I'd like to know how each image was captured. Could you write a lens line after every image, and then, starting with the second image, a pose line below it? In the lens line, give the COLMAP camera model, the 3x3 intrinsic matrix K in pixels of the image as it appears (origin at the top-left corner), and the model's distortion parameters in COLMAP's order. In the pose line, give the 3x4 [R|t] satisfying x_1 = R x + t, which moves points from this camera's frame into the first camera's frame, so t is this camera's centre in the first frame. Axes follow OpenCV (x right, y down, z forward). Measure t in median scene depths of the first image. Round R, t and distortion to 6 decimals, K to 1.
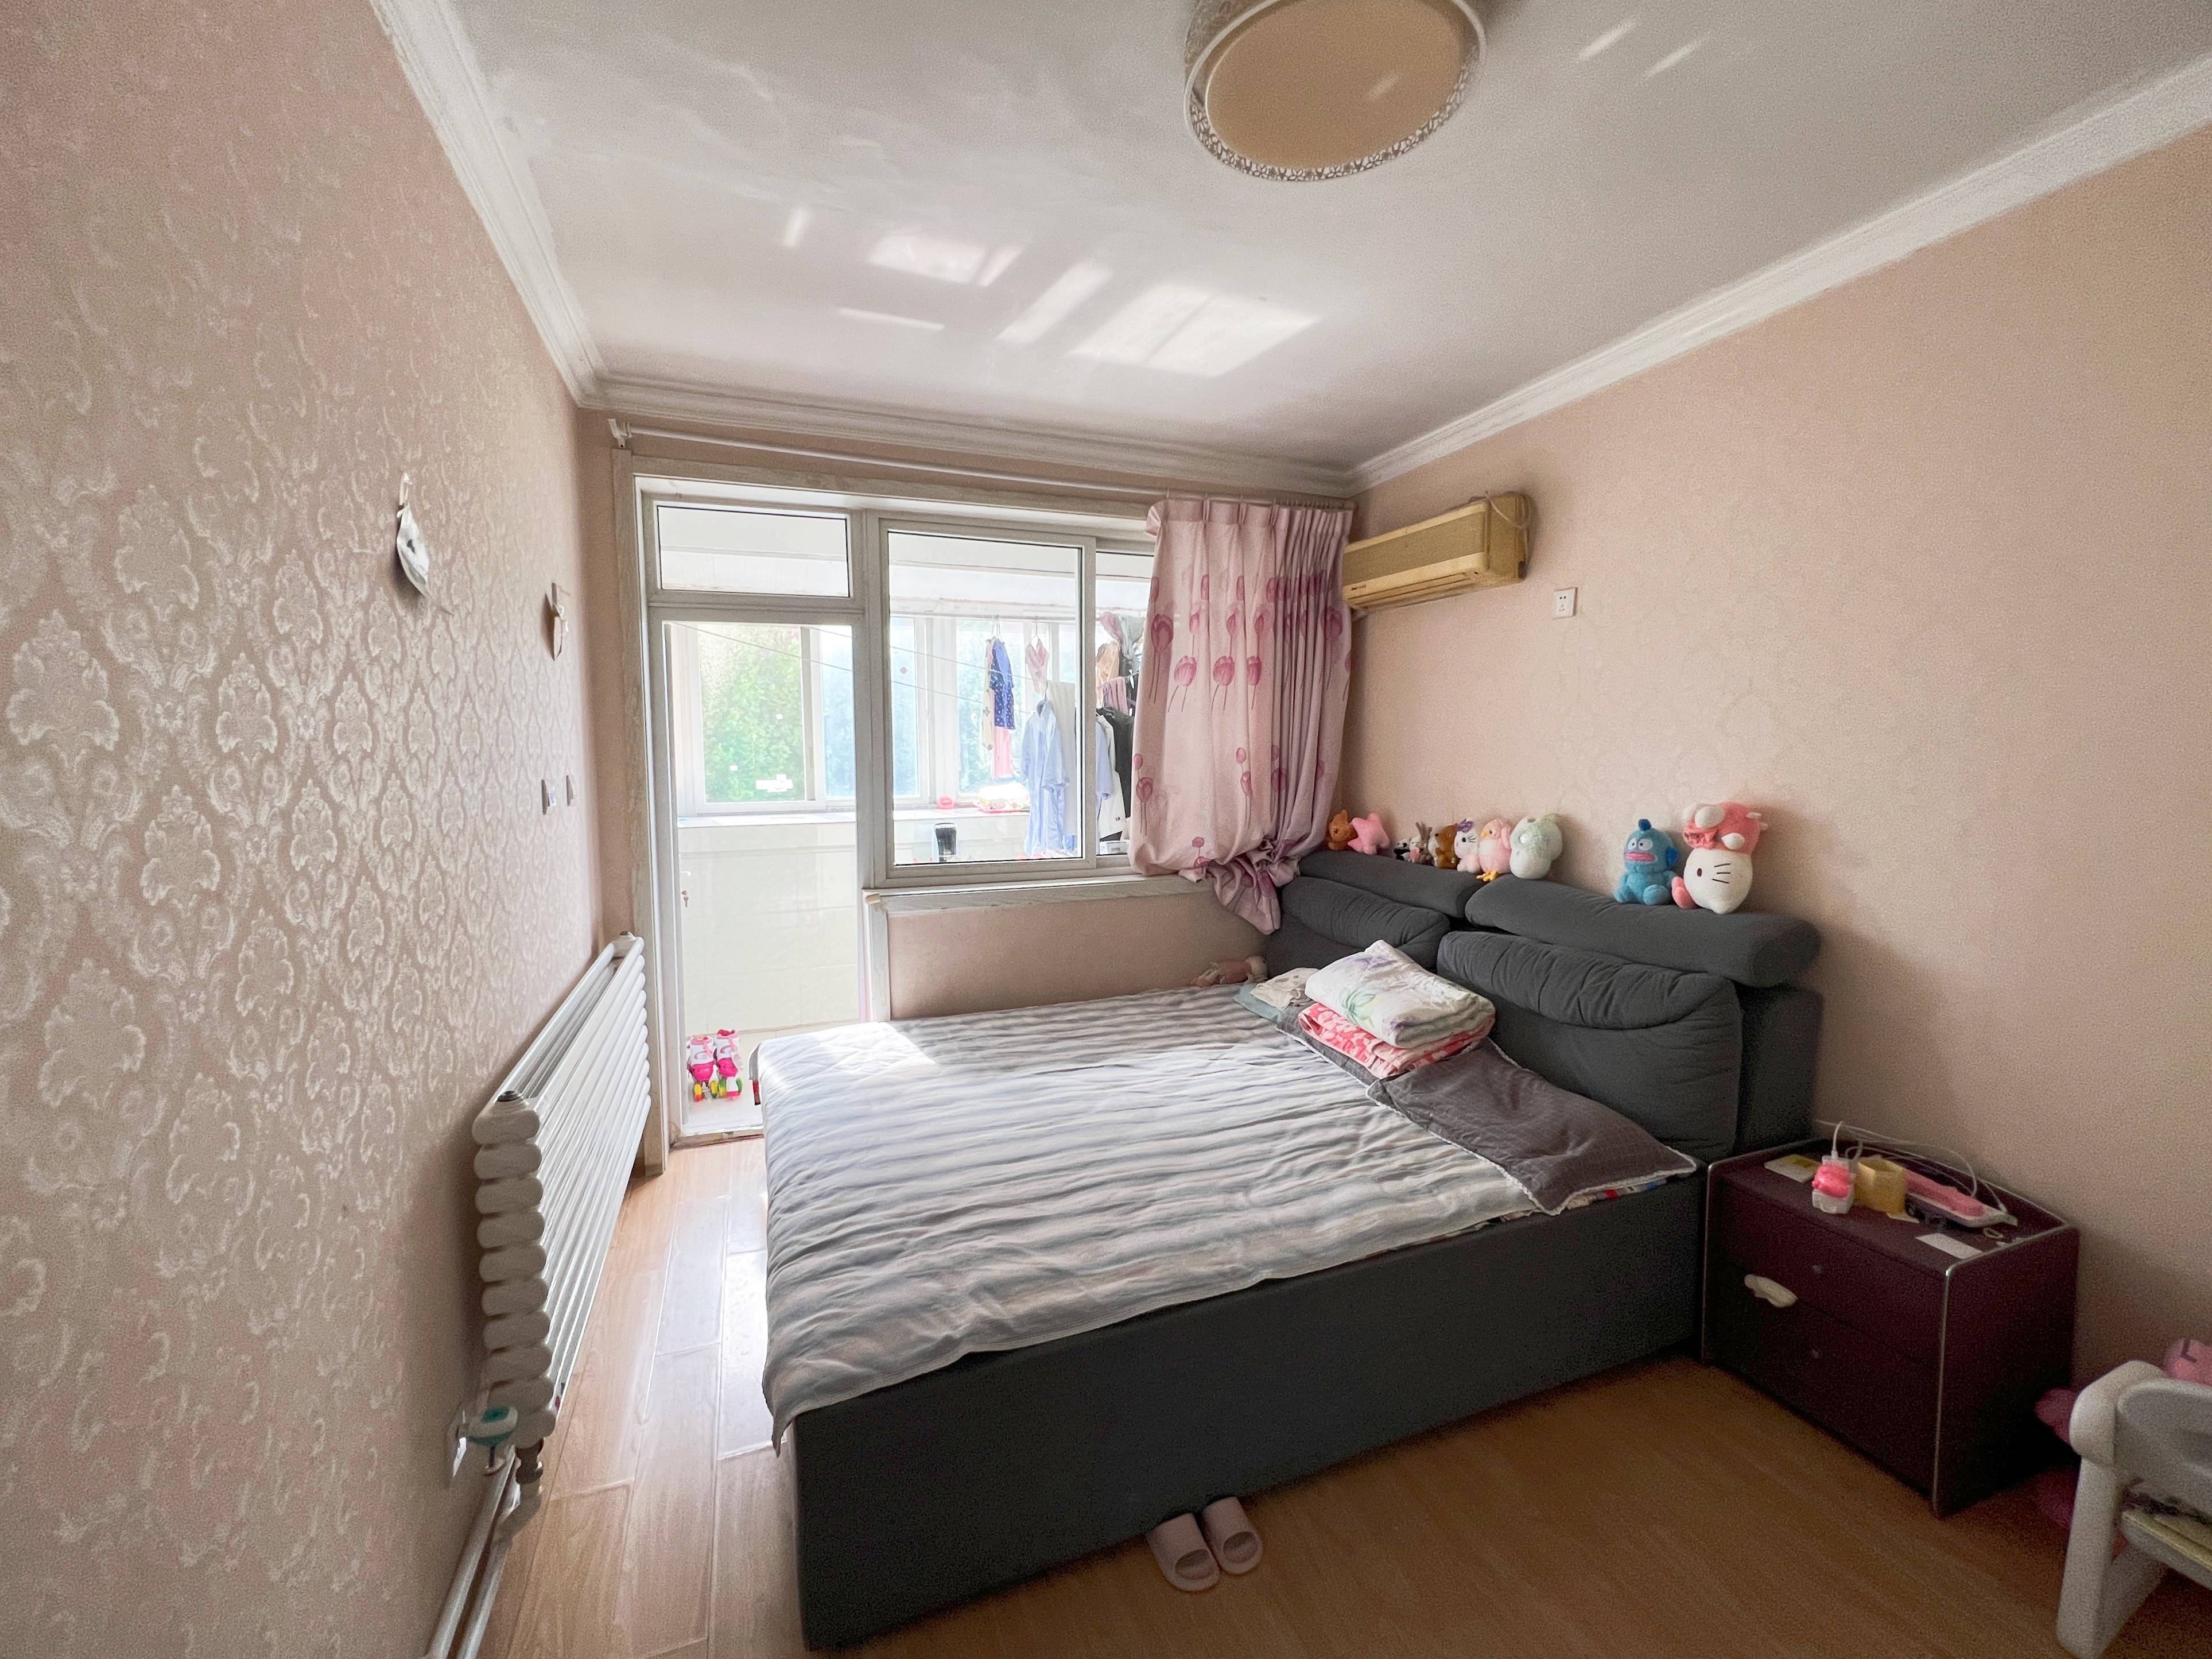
lens RADIAL K [[899.2, 0, 1107.3], [0, 899.2, 821.5], [0, 0, 1]] dist [-0.002406, 0.001156]
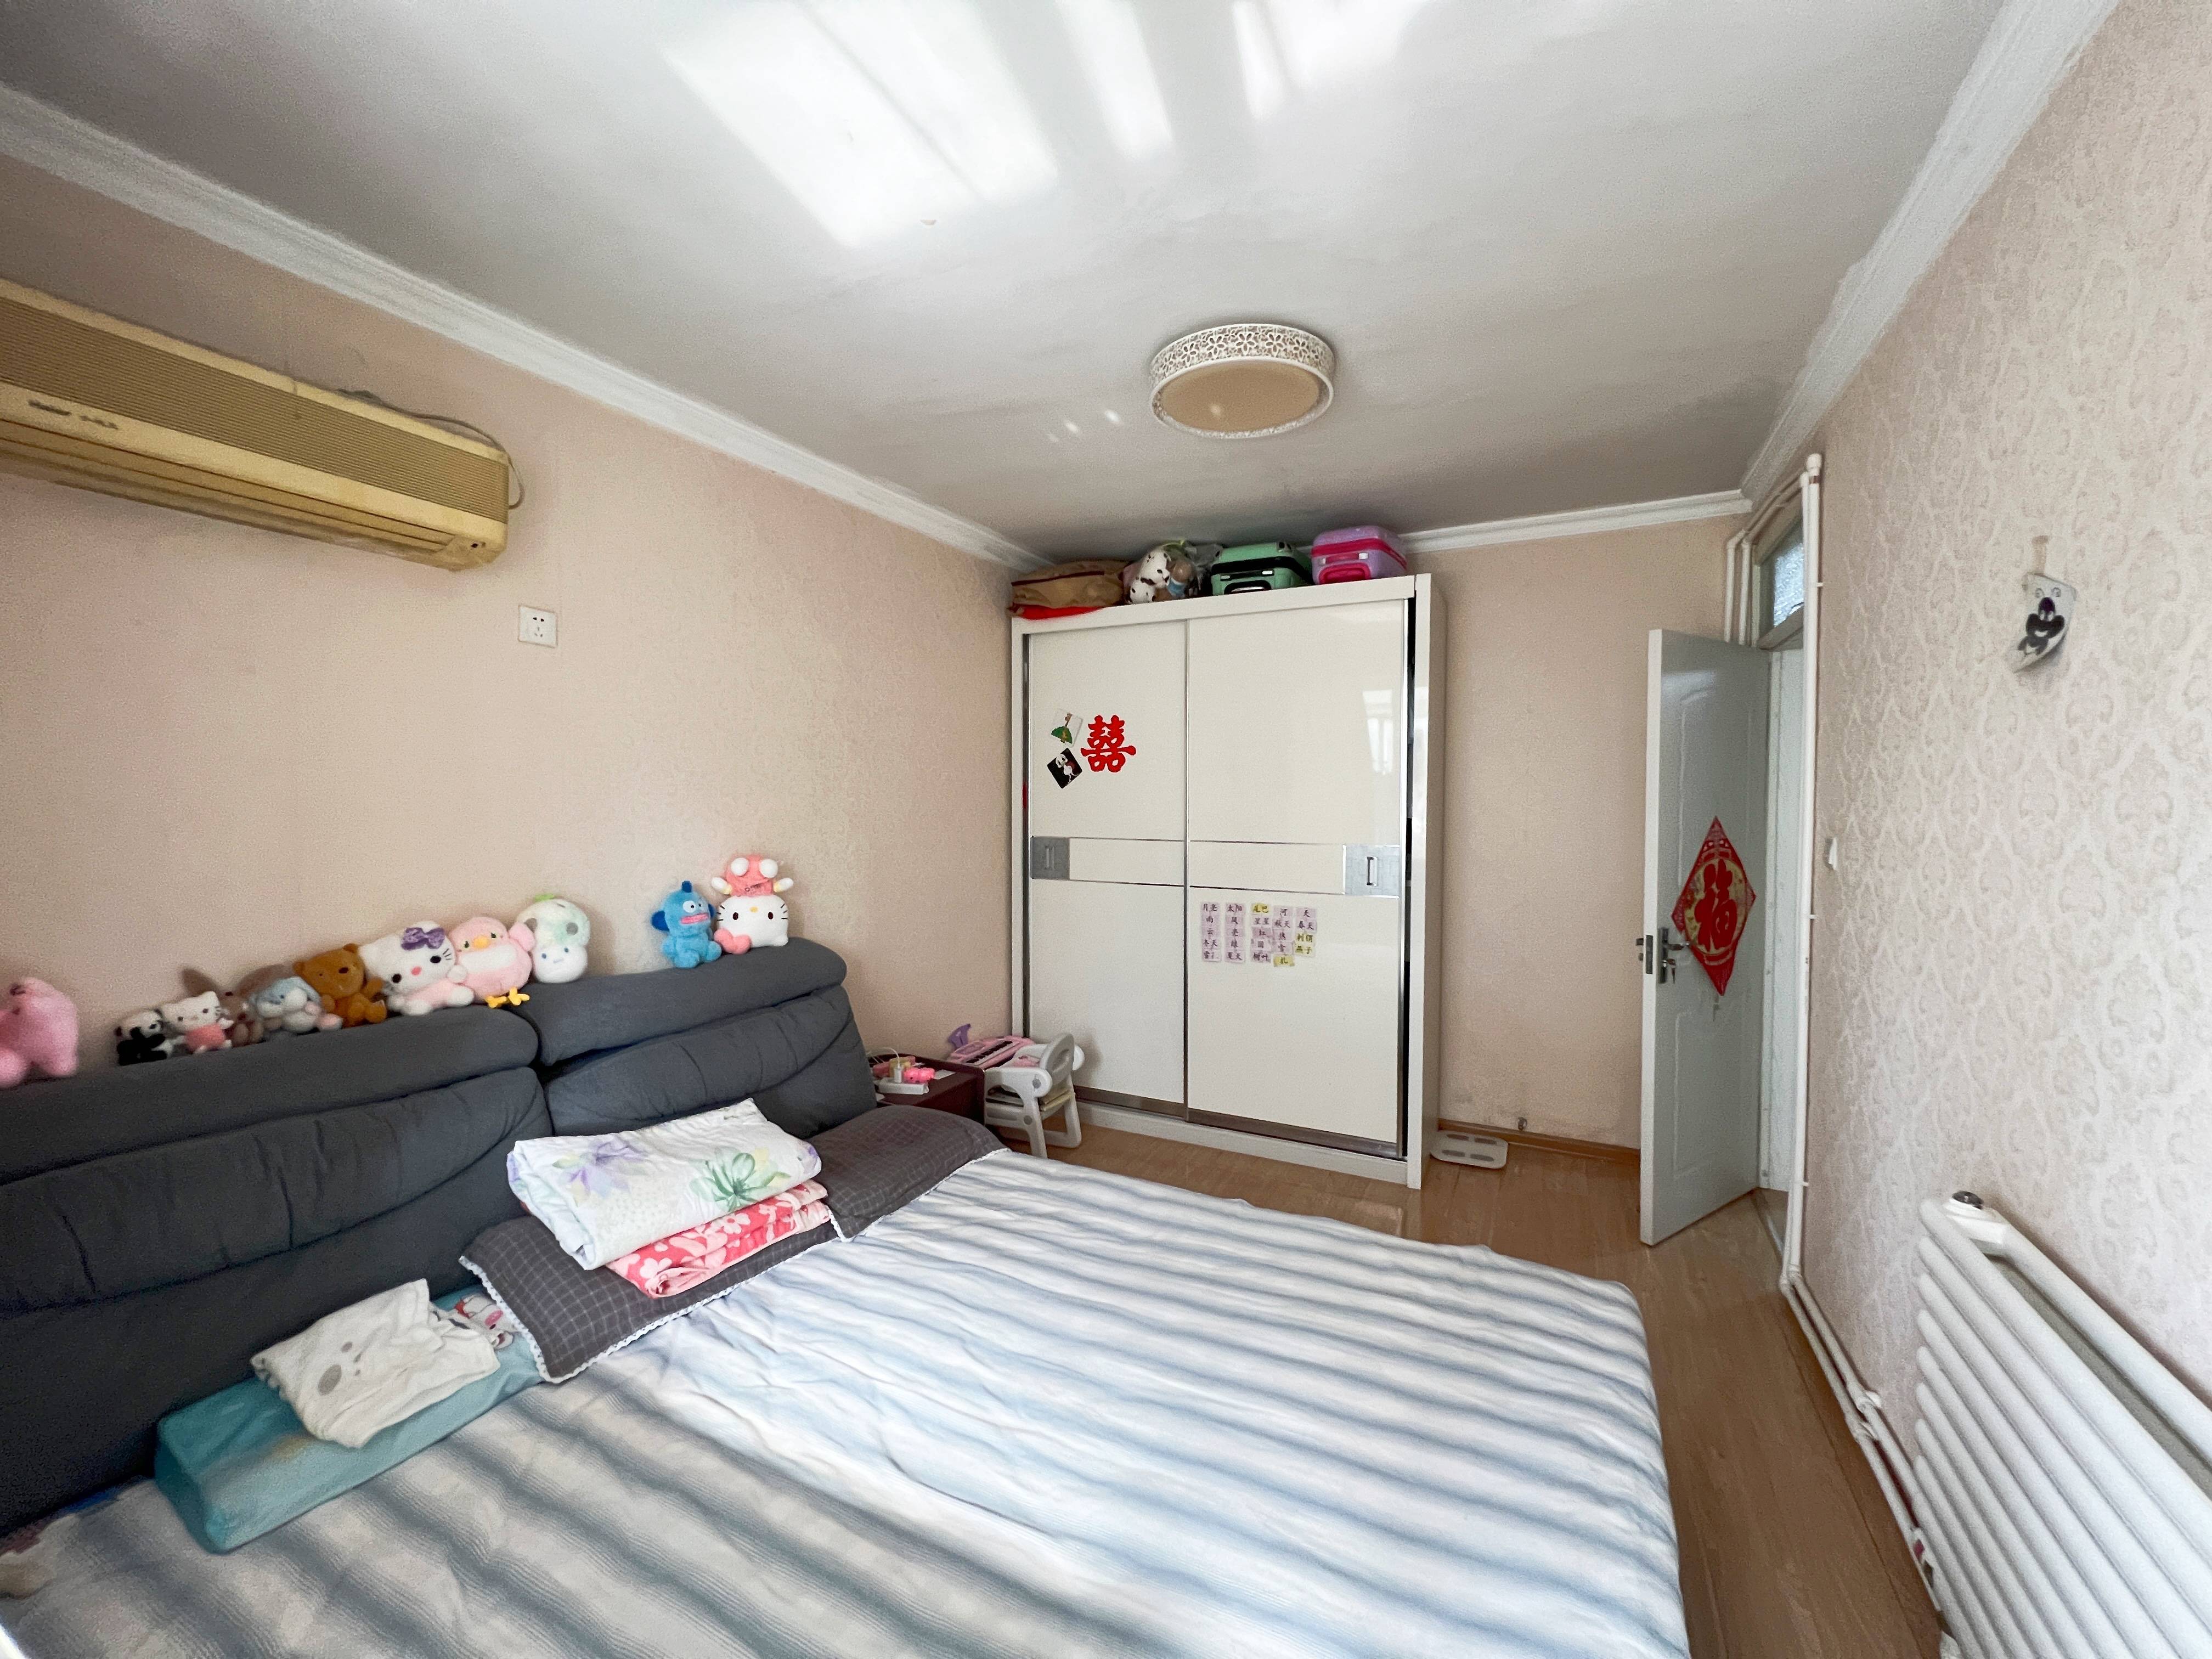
lens RADIAL K [[899.1, 0, 1099.3], [0, 899.1, 830.5], [0, 0, 1]] dist [-0.002406, 0.001156]
pose [[-0.672883, -0.018149, 0.739527, -0.424577], [0.067044, 0.994089, 0.085398, -0.106411], [-0.736705, 0.107044, -0.667688, 1.250212]]
